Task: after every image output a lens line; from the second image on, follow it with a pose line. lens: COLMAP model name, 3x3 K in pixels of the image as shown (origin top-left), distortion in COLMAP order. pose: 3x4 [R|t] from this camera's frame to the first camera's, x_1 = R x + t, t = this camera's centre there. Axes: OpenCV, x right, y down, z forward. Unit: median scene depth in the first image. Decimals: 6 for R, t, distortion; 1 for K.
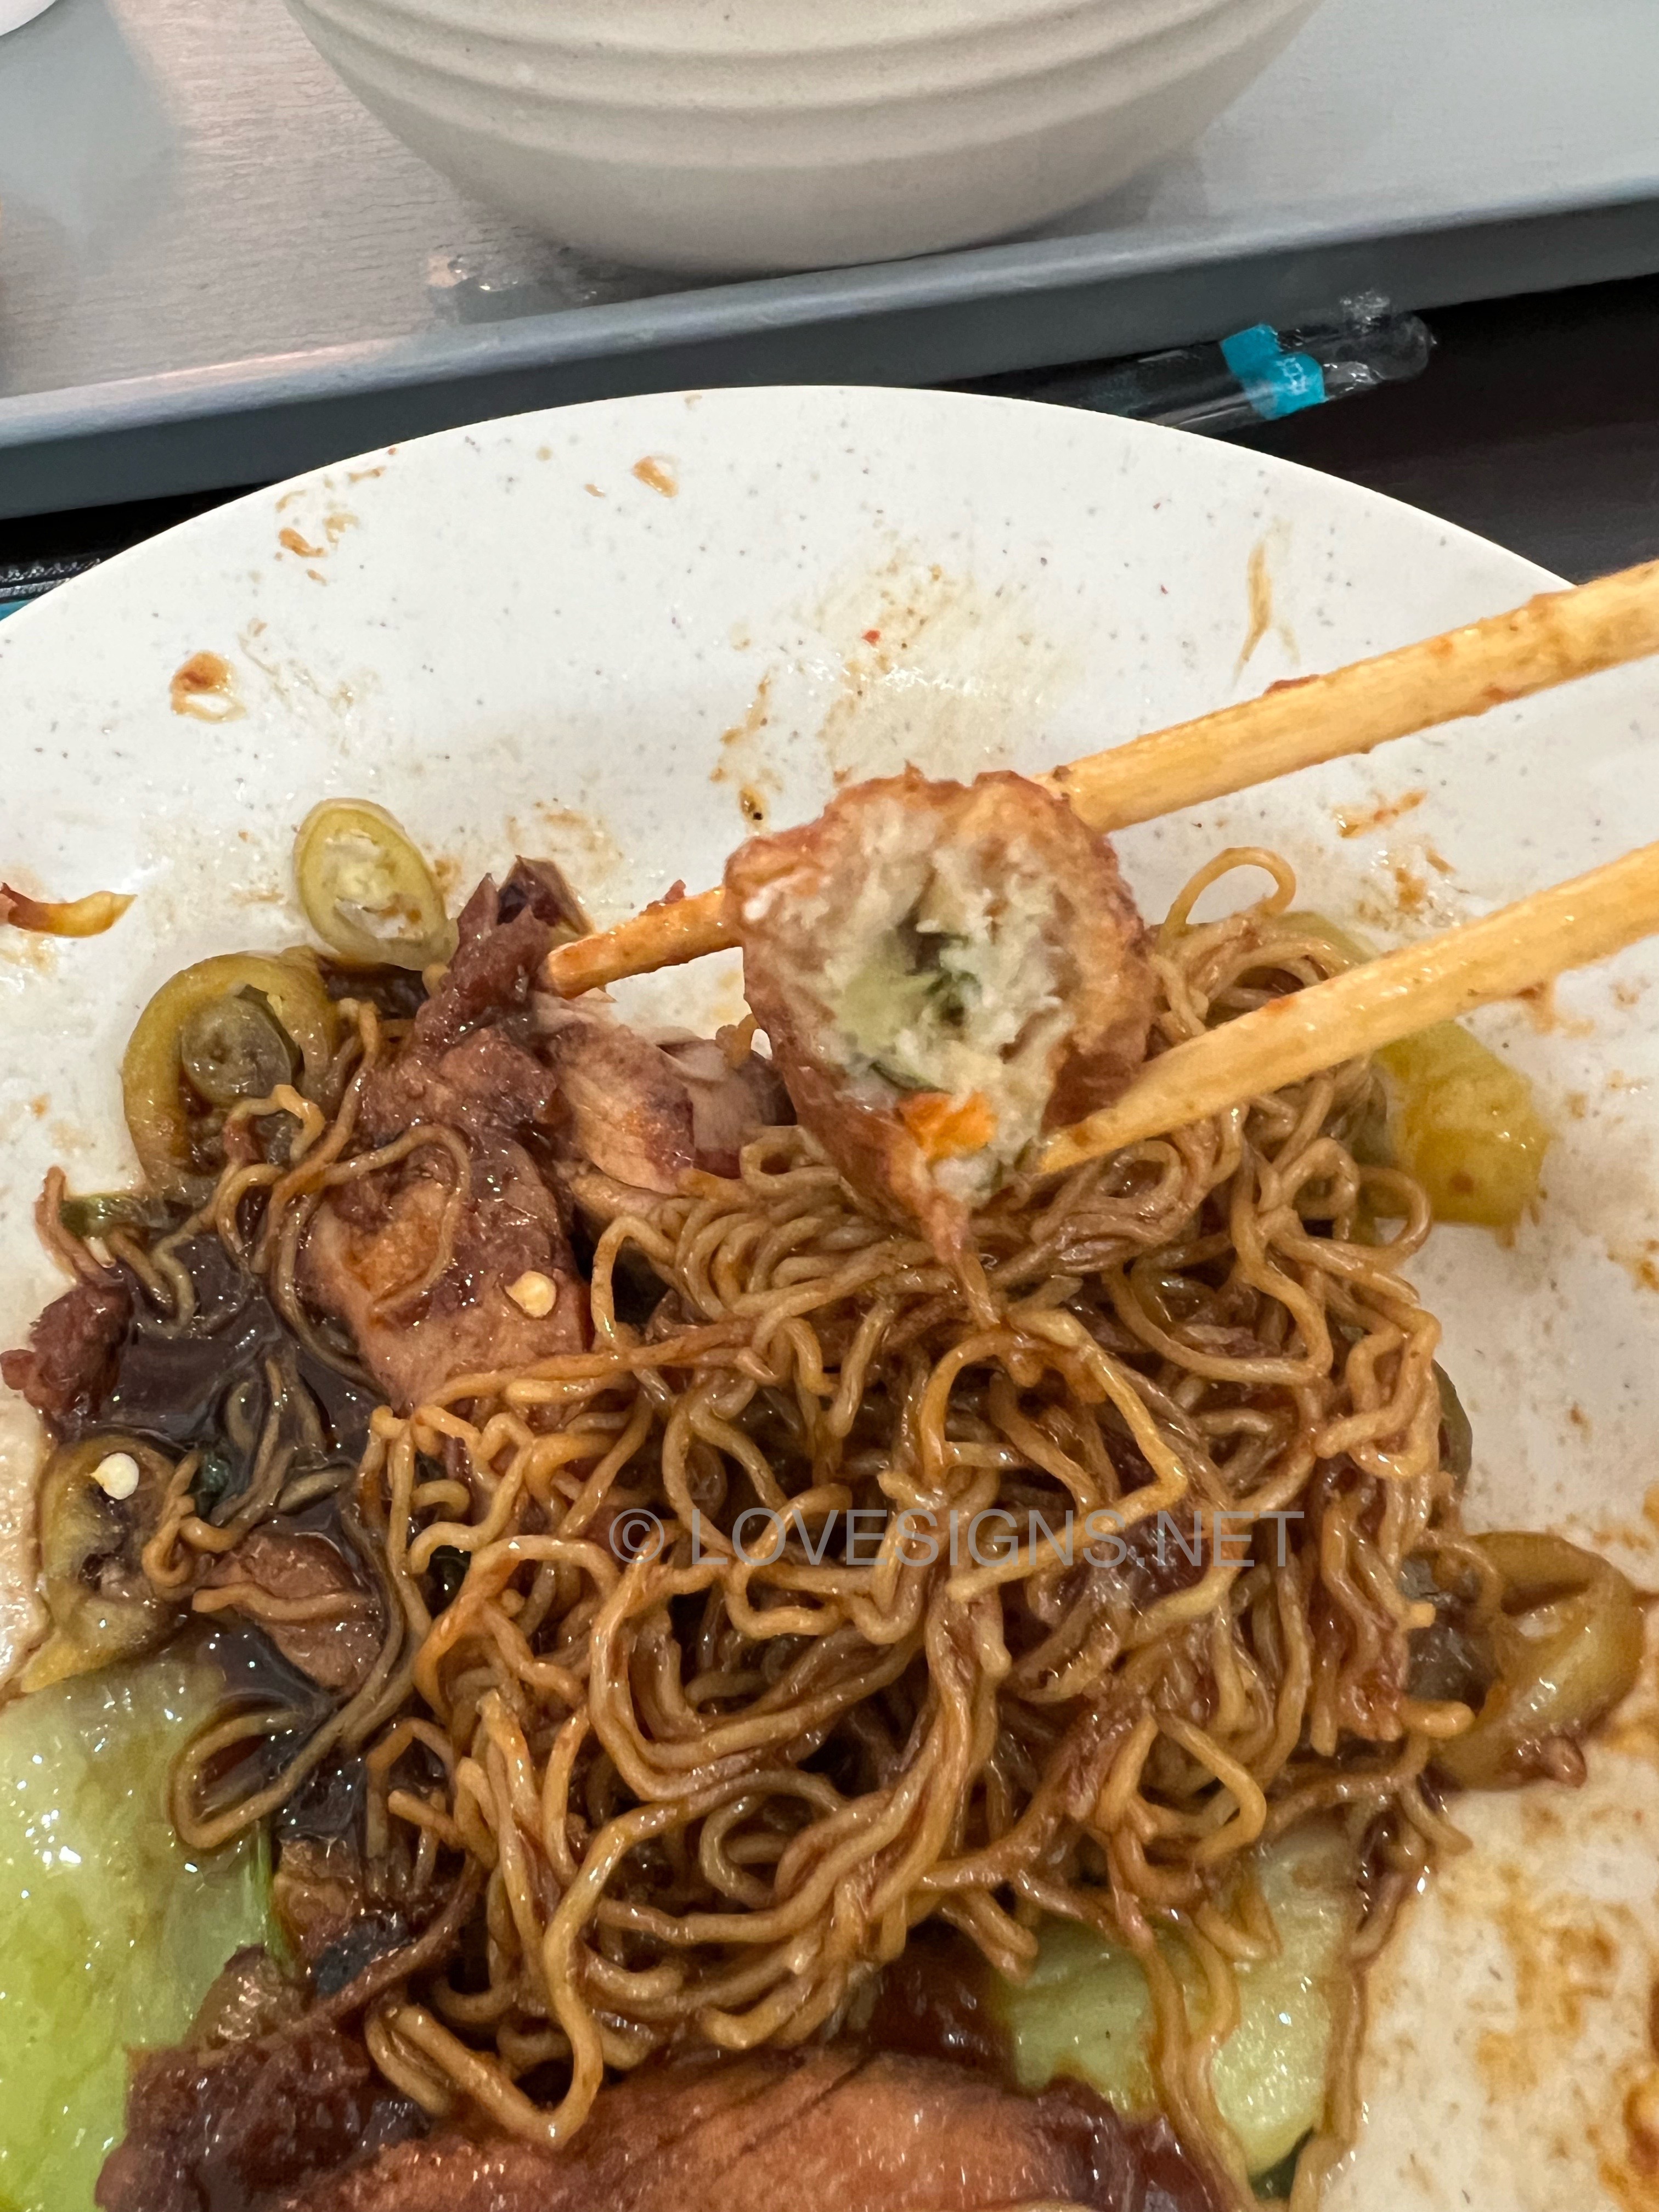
lens RADIAL K [[1654.4, 0, 841.5], [0, 1654.4, 1091.3], [0, 0, 1]] dist [-0.013938, 0.003563]
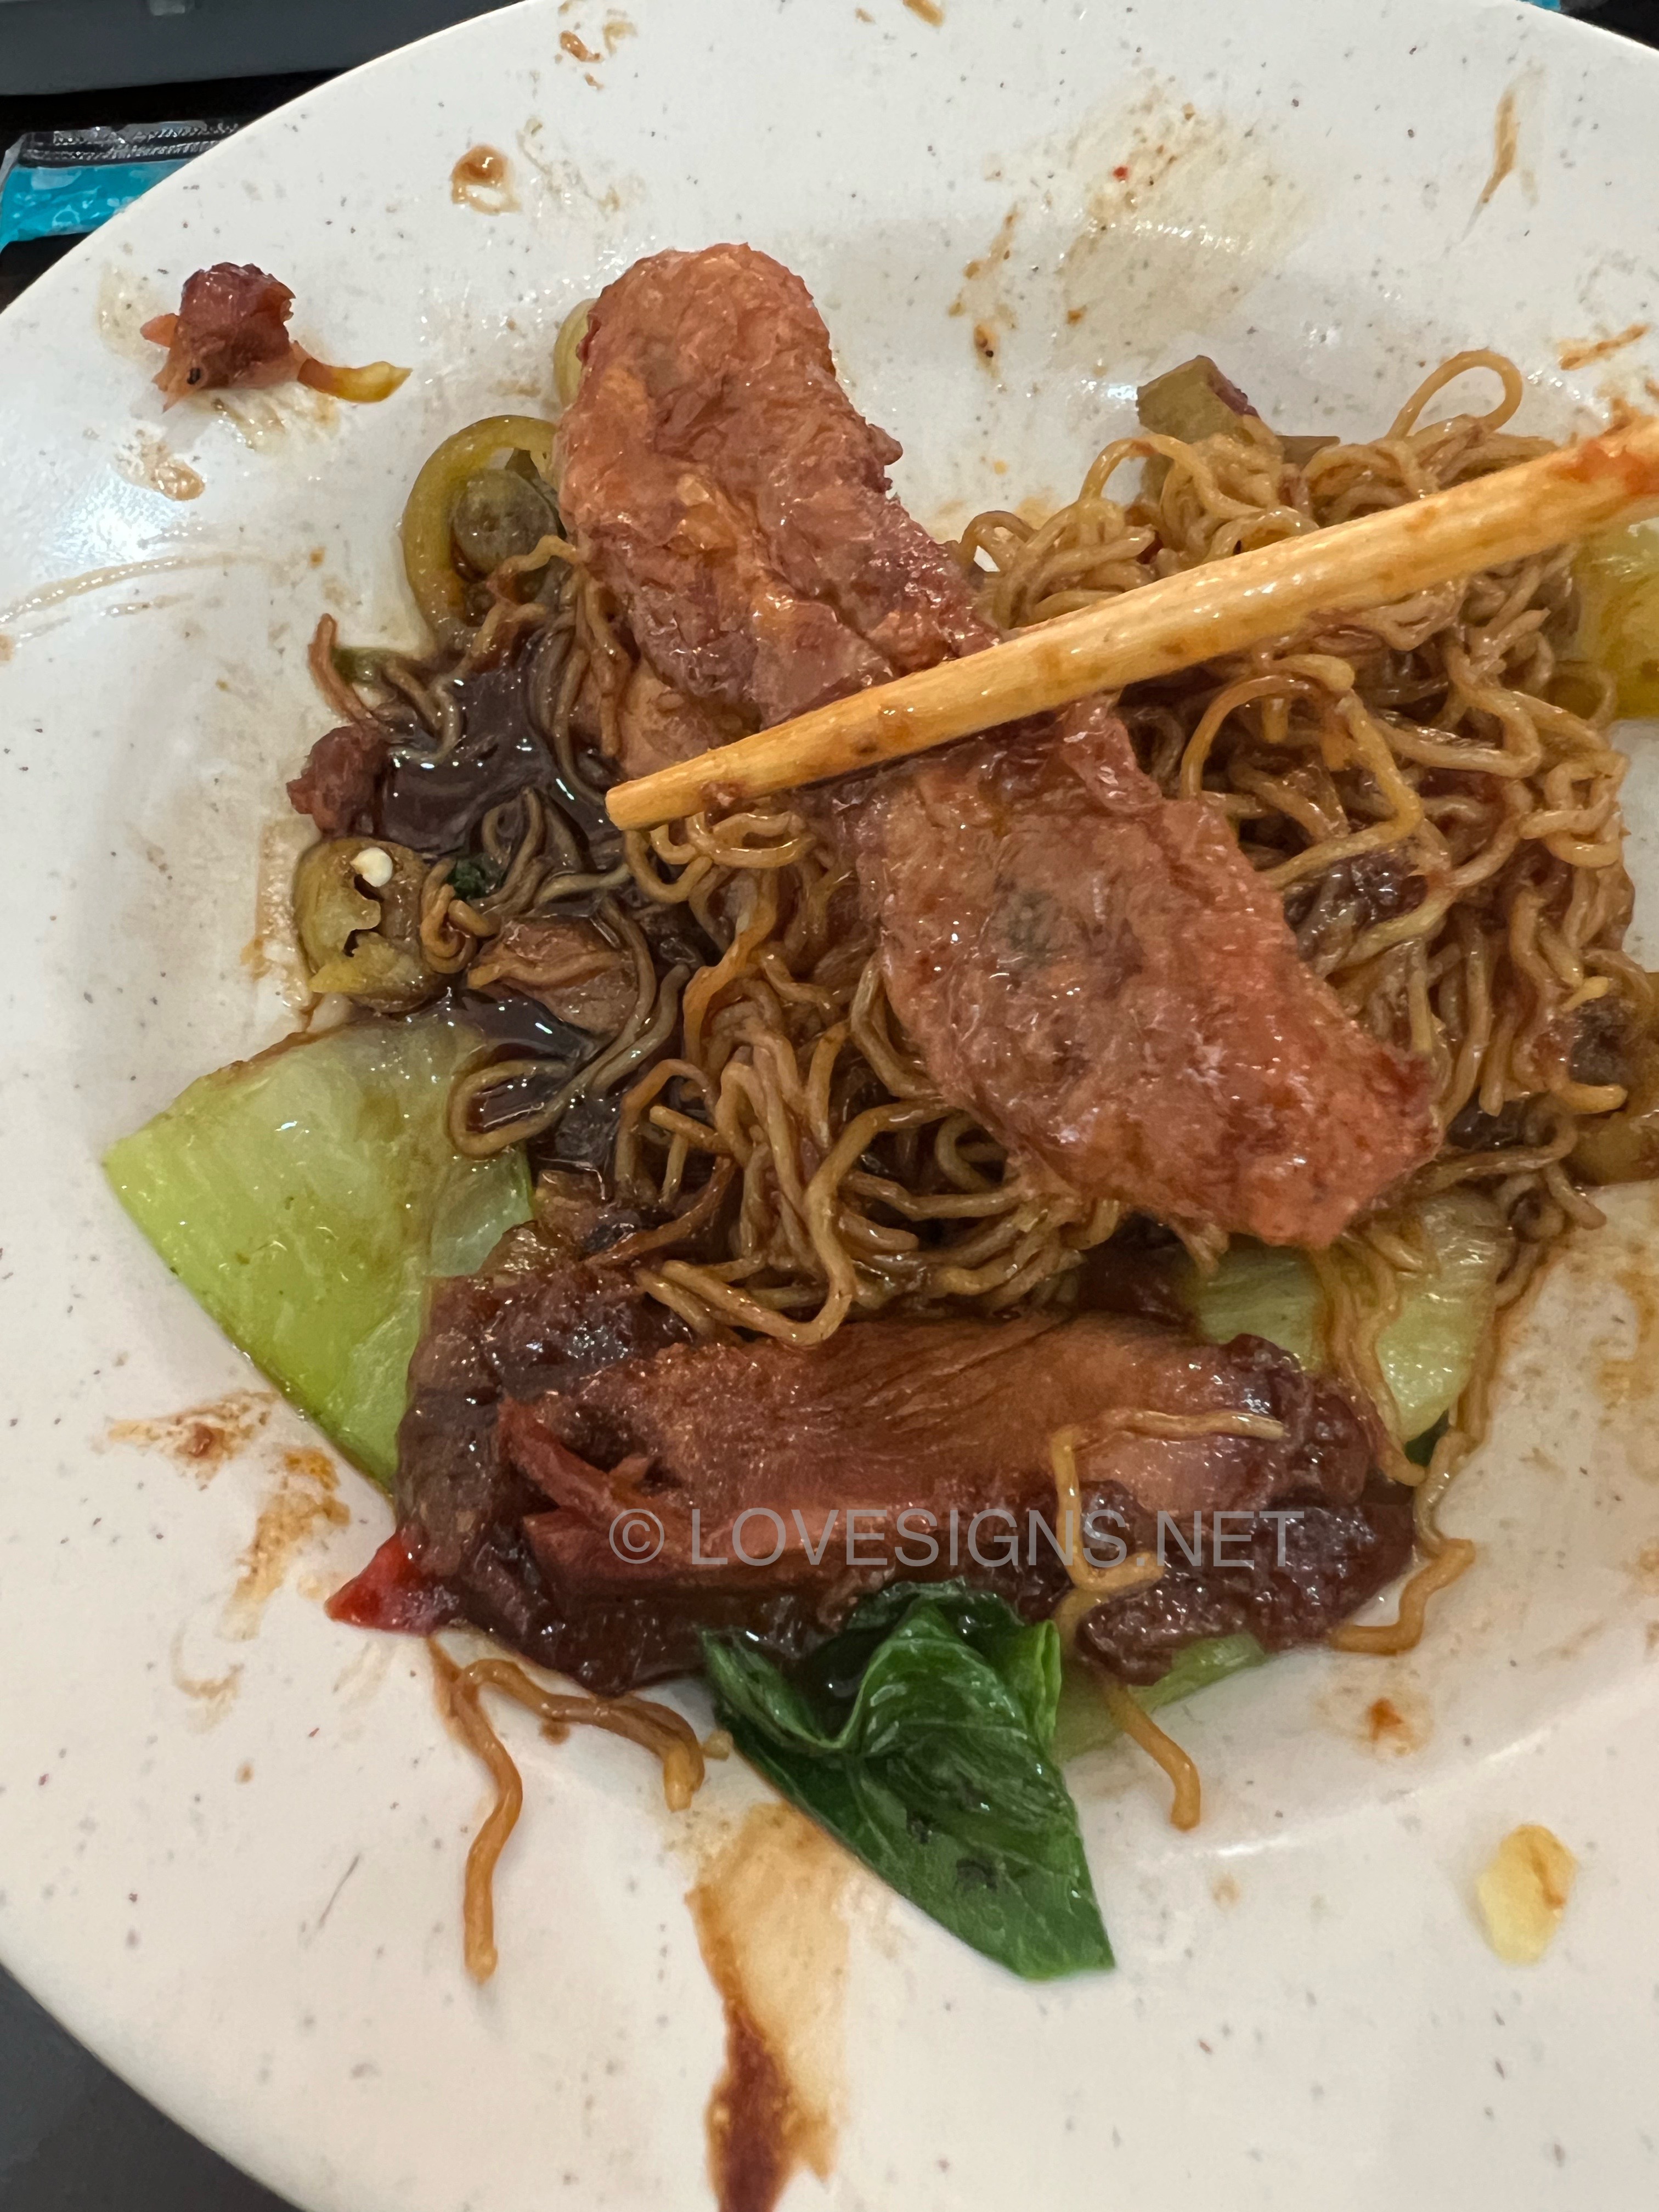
lens RADIAL K [[1654.4, 0, 817.0], [0, 1654.4, 1114.7], [0, 0, 1]] dist [-0.013938, 0.003563]
pose [[0.996365, 0.083305, -0.017797, -0.122571], [-0.081384, 0.992615, 0.089960, 0.279953], [0.025160, -0.088185, 0.995786, -0.115966]]
